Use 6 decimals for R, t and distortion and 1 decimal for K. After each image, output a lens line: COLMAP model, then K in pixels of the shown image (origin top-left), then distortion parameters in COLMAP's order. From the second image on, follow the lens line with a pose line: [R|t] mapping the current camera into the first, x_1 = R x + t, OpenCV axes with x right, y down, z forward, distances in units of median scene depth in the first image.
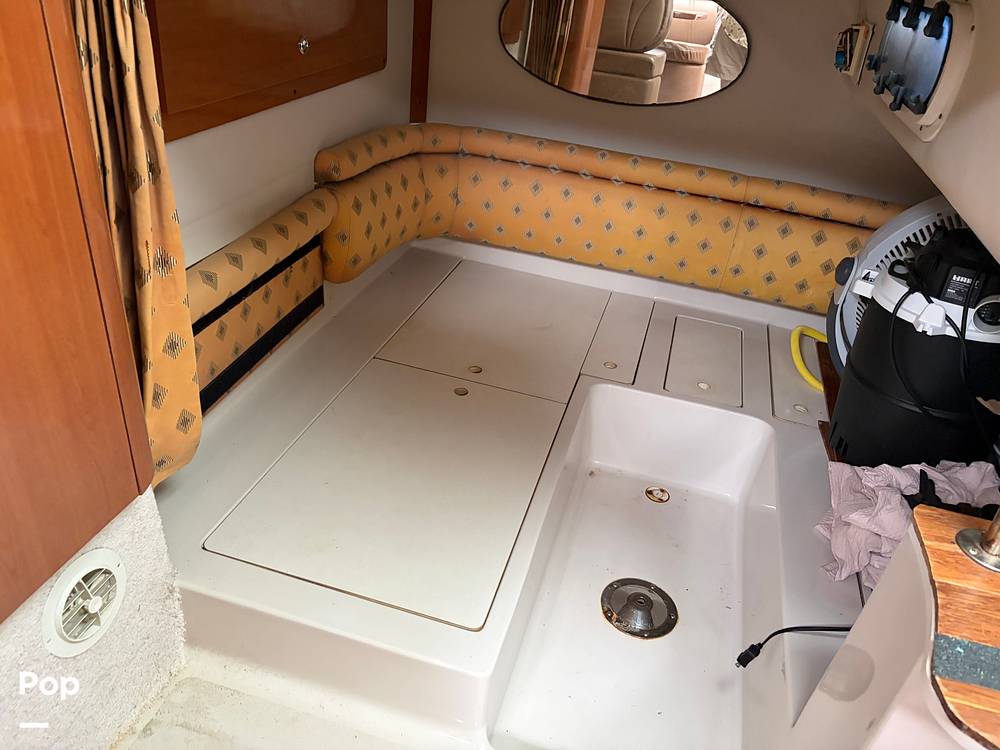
lens RADIAL K [[755.5, 0, 505.9], [0, 755.5, 380.7], [0, 0, 1]] dist [0.009869, 0.011418]
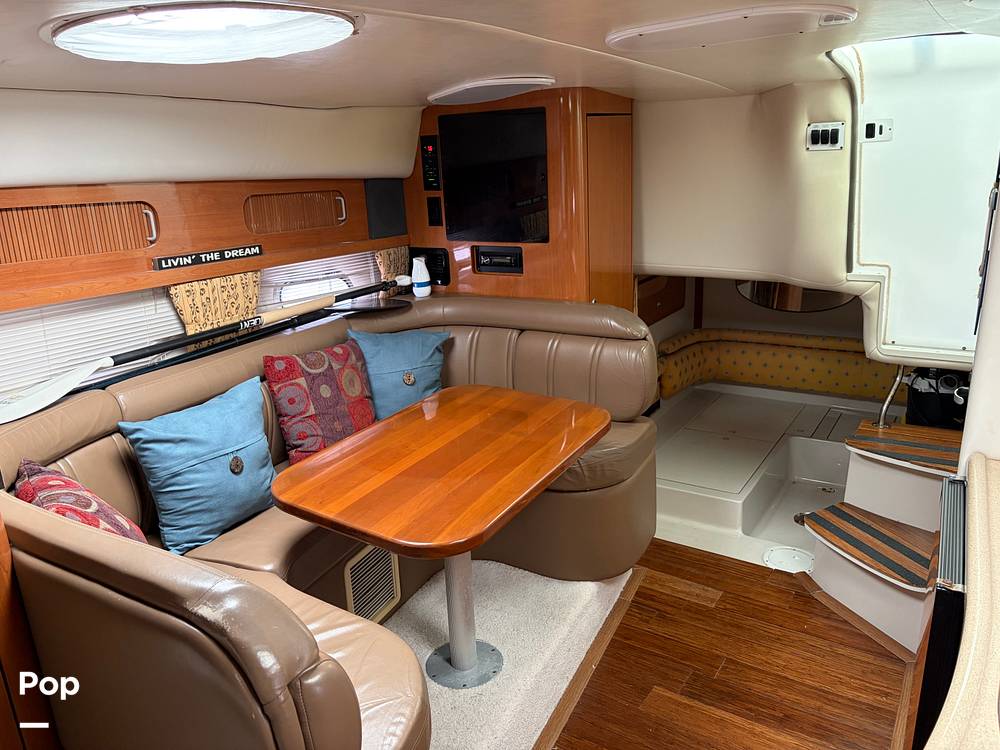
lens RADIAL K [[755.5, 0, 495.8], [0, 755.5, 380.1], [0, 0, 1]] dist [0.009869, 0.011418]
pose [[0.942433, -0.056973, -0.329506, 0.041129], [-0.033333, 0.964466, -0.262095, 0.401123], [0.332730, 0.257991, 0.907046, -1.155273]]
